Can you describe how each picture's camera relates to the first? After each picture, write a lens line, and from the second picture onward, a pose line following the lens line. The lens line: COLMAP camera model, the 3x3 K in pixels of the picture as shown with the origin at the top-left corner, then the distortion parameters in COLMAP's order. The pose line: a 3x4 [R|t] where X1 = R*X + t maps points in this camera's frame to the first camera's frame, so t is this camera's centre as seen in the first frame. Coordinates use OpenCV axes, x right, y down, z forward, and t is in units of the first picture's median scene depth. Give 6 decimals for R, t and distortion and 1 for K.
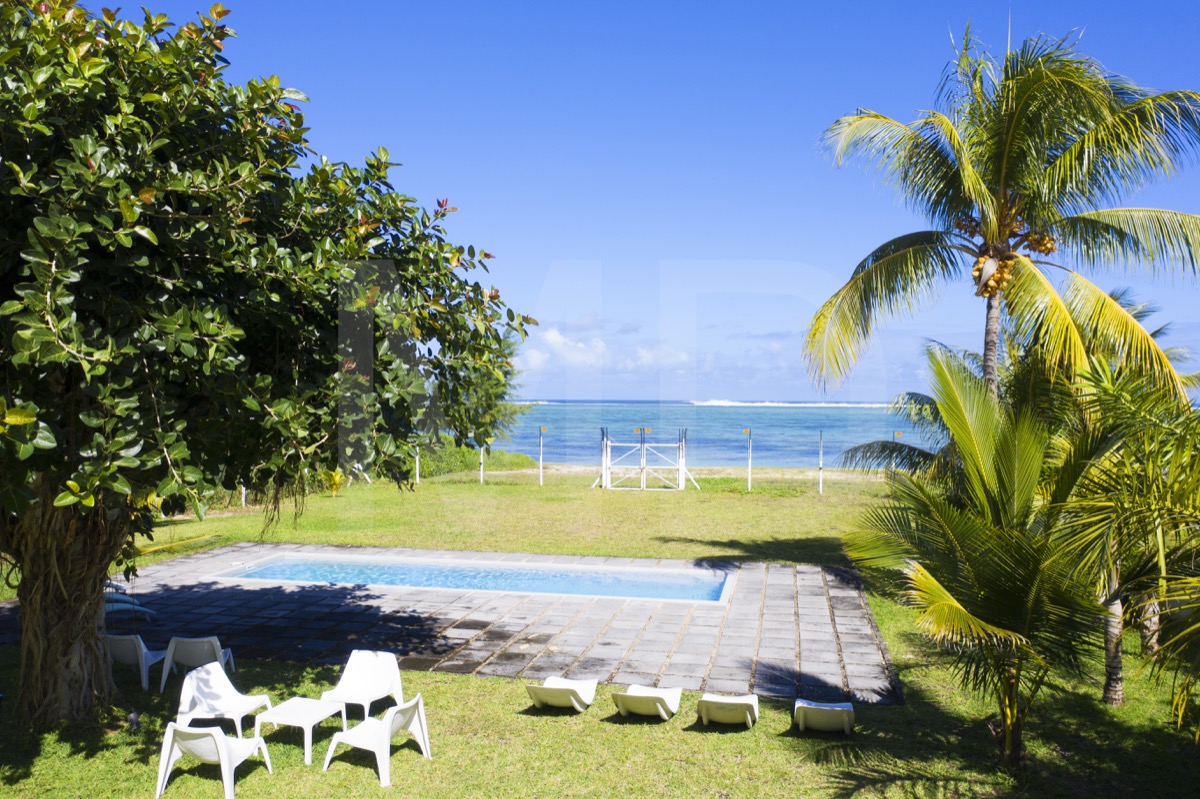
lens RADIAL K [[936.1, 0, 594.8], [0, 936.1, 403.3], [0, 0, 1]] dist [-0.017099, -0.002836]
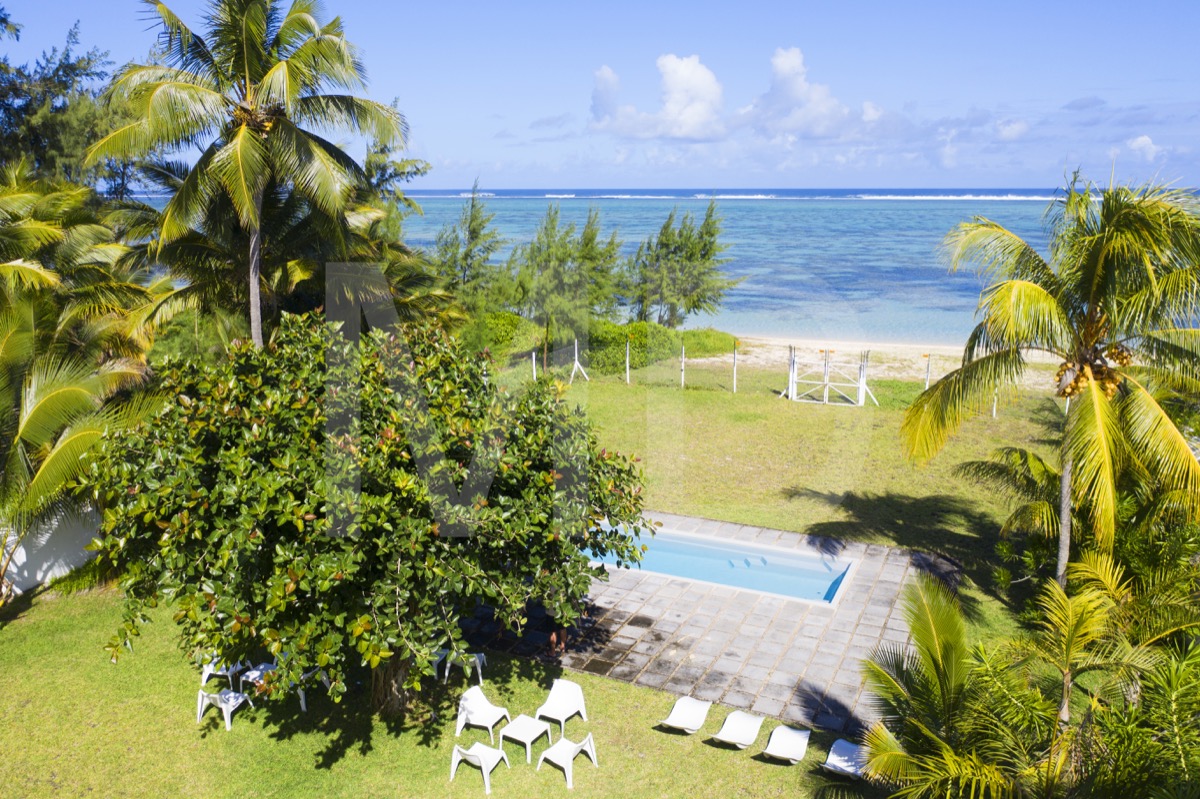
lens RADIAL K [[936.1, 0, 594.8], [0, 936.1, 403.3], [0, 0, 1]] dist [-0.017099, -0.002836]
pose [[0.971112, 0.041605, -0.234971, 0.125208], [0.011124, 0.975719, 0.218742, -0.413673], [0.238366, -0.215037, 0.947069, -0.310944]]
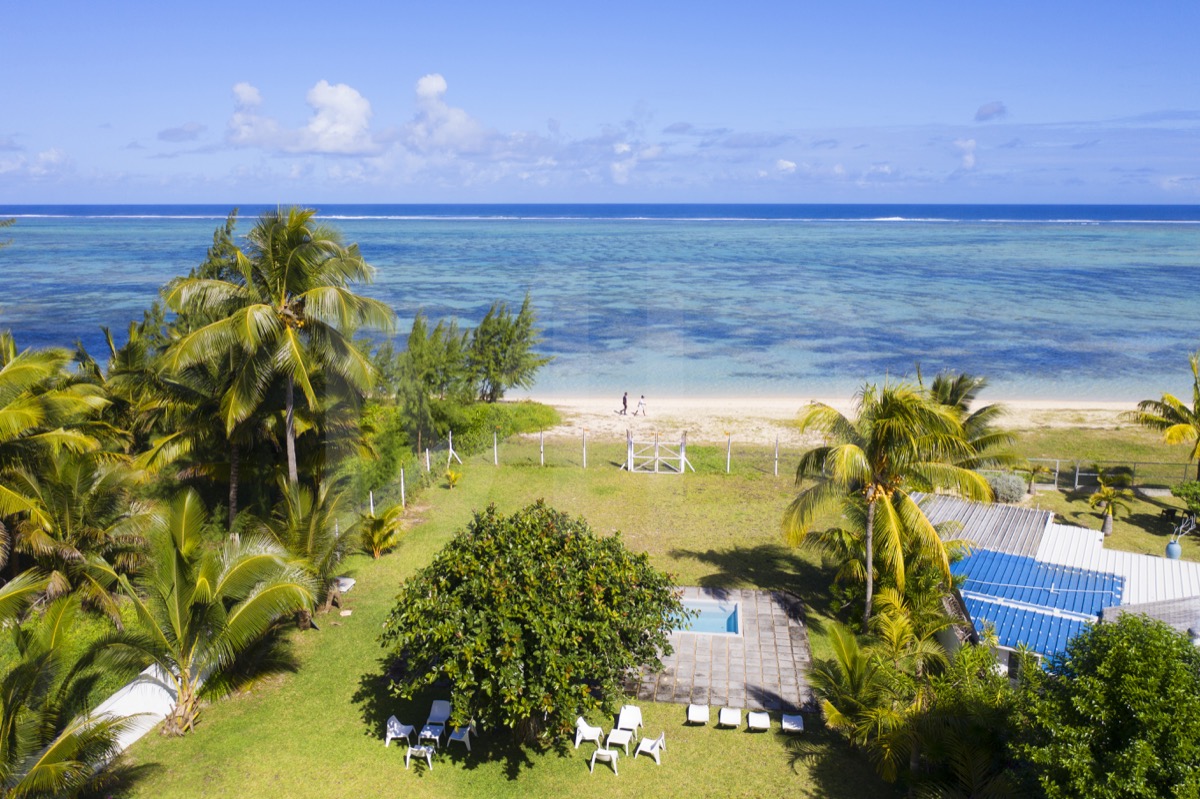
lens RADIAL K [[936.1, 0, 594.8], [0, 936.1, 403.3], [0, 0, 1]] dist [-0.017099, -0.002836]
pose [[0.997723, -0.021002, 0.064091, -0.366431], [0.007195, 0.978004, 0.208463, -0.862050], [-0.067060, -0.207527, 0.975928, -1.086055]]
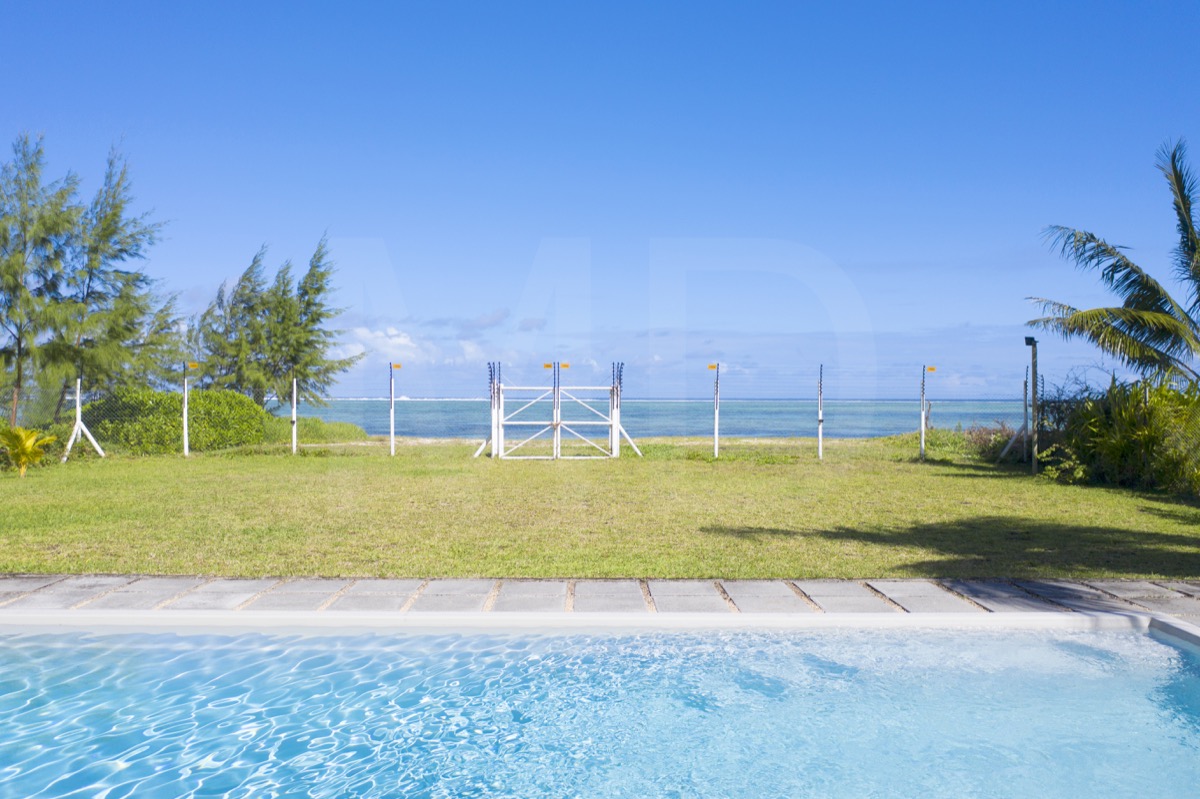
lens RADIAL K [[936.1, 0, 594.8], [0, 936.1, 403.3], [0, 0, 1]] dist [-0.017099, -0.002836]
pose [[0.978002, -0.001979, 0.208585, -0.153737], [0.001228, 0.999992, 0.003728, 0.140036], [-0.208590, -0.003390, 0.977997, 0.976759]]
